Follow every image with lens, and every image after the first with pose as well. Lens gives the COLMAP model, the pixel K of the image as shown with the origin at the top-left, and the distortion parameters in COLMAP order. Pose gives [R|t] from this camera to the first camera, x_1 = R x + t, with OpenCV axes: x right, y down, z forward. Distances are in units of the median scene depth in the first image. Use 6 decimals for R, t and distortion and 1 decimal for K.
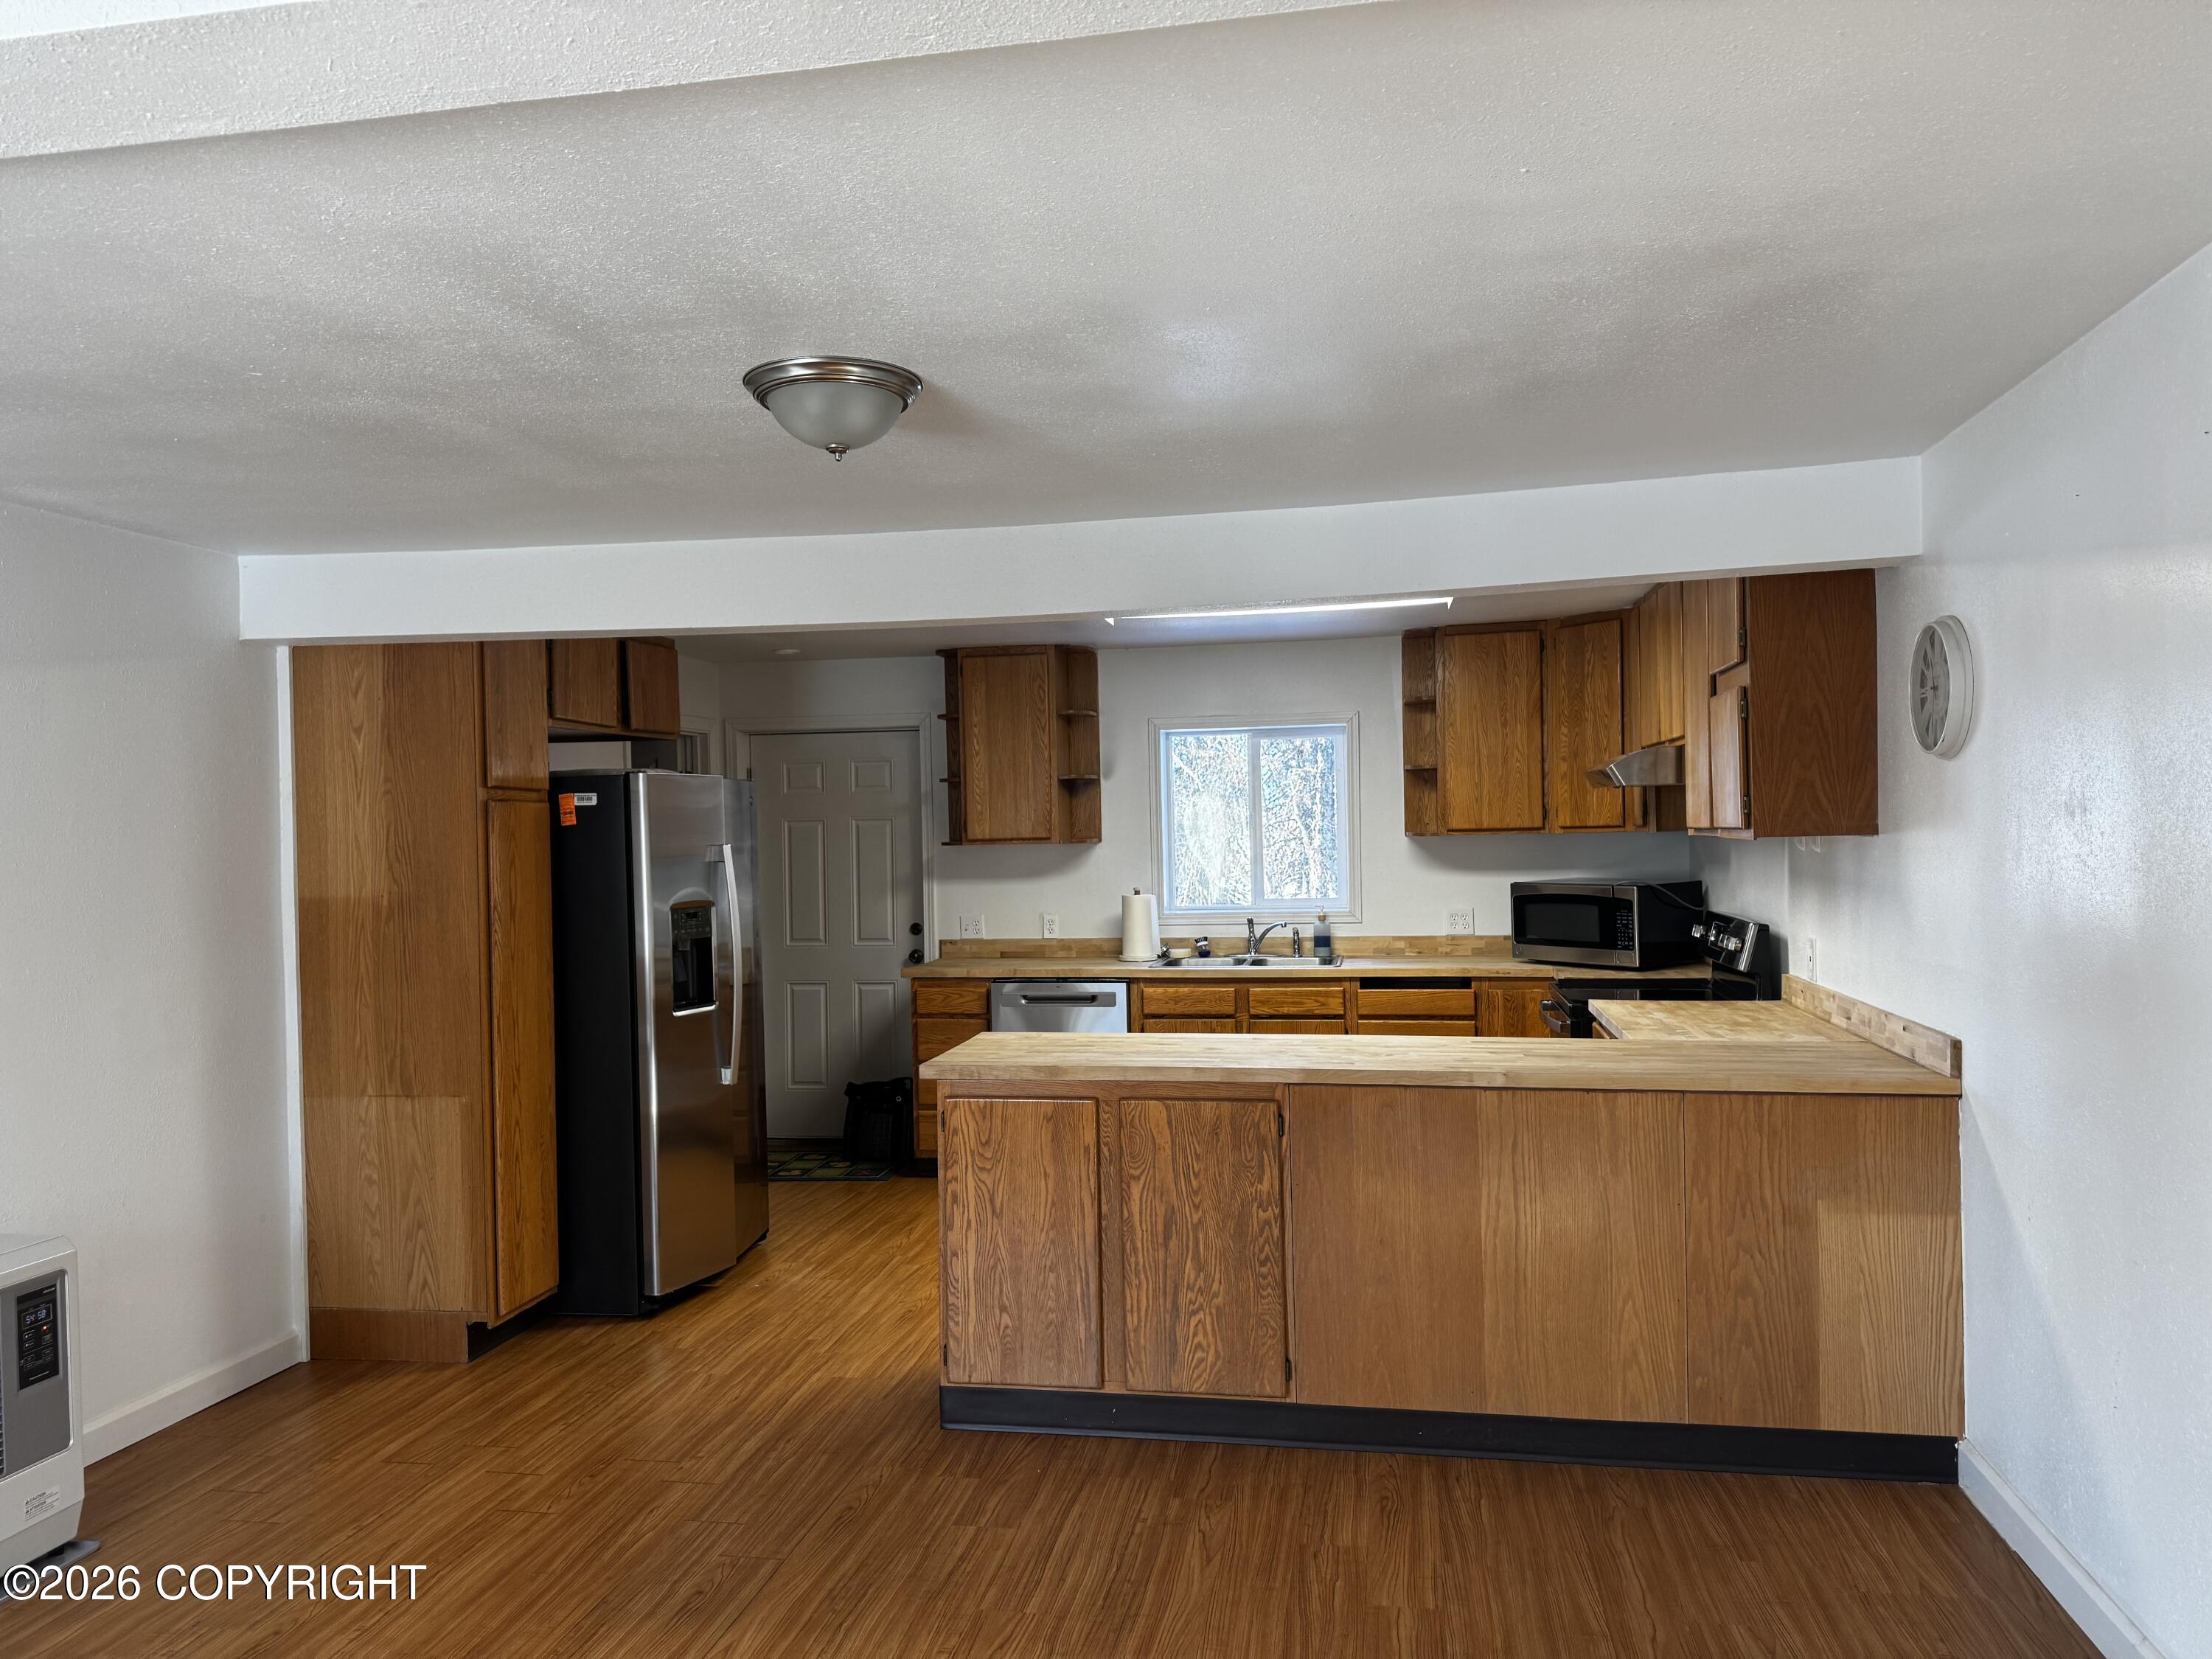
lens RADIAL K [[1541.0, 0, 1107.3], [0, 1541.0, 832.6], [0, 0, 1]] dist [0.059400, -0.050251]
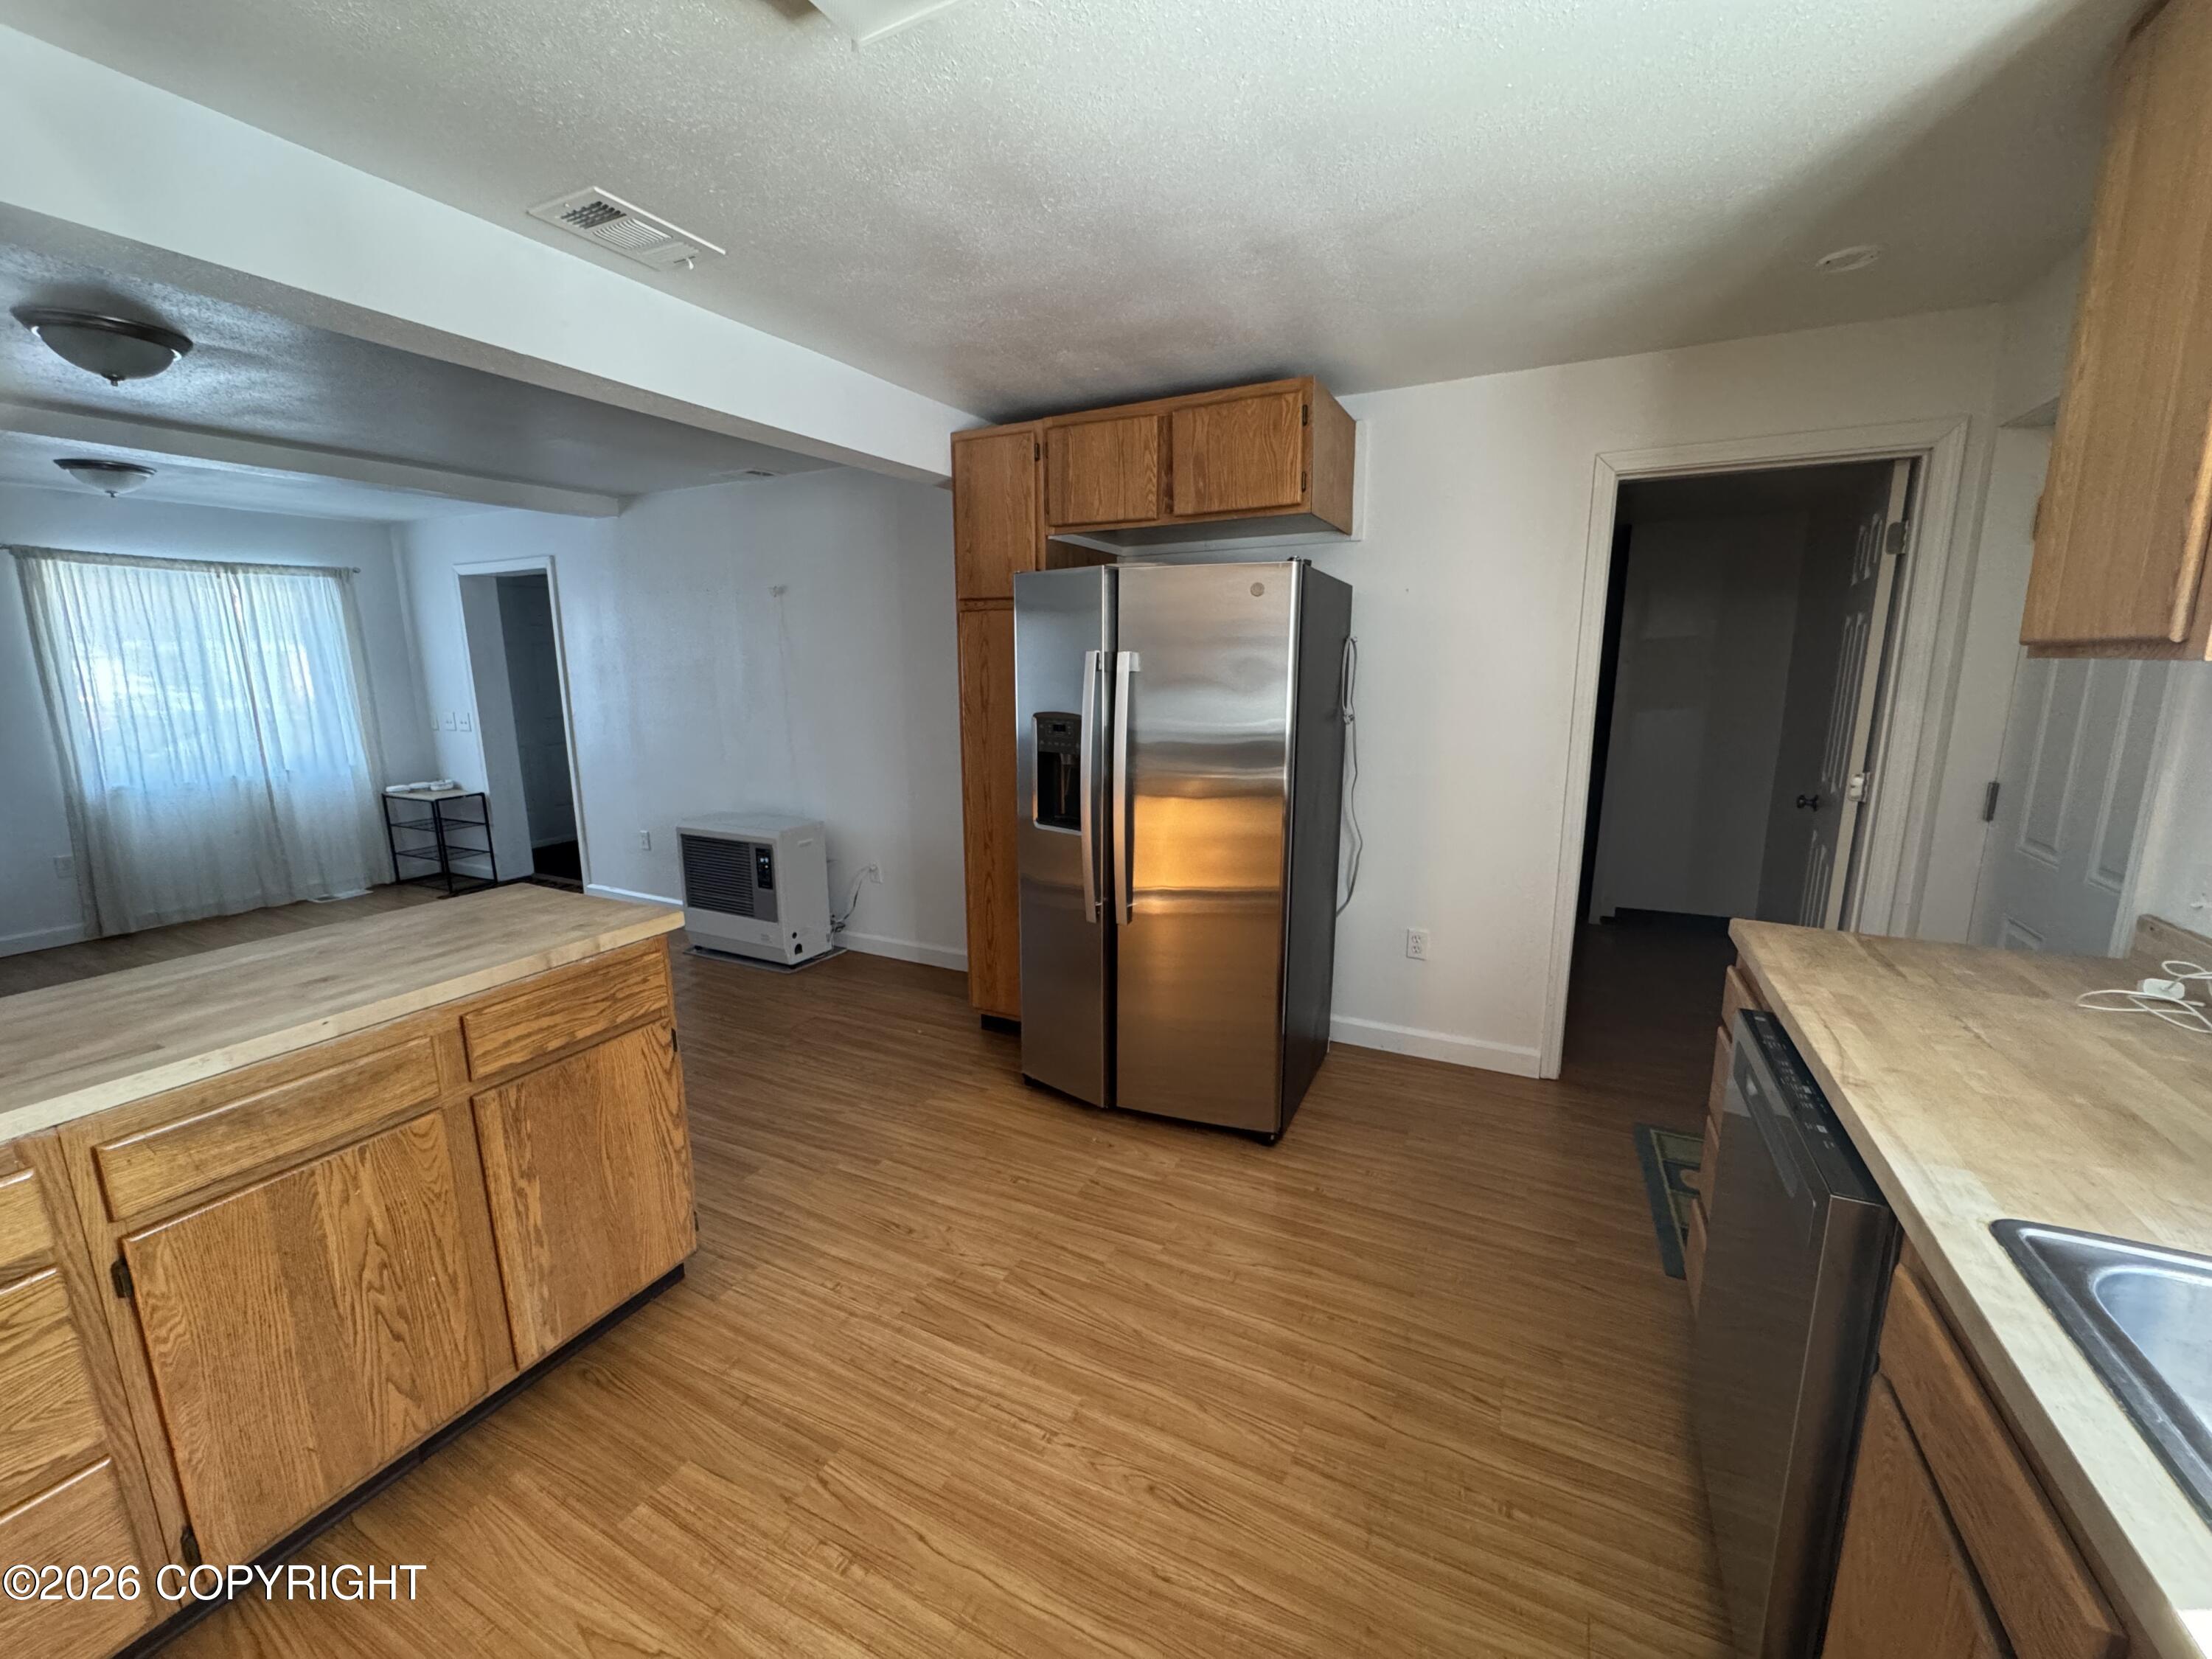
lens RADIAL K [[876.0, 0, 1103.9], [0, 876.0, 823.0], [0, 0, 1]] dist [-0.004091, -0.000386]
pose [[-0.284369, 0.199500, -0.937728, 0.240183], [0.012386, 0.978792, 0.204481, 0.002040], [0.958635, 0.046533, -0.280809, 1.237638]]
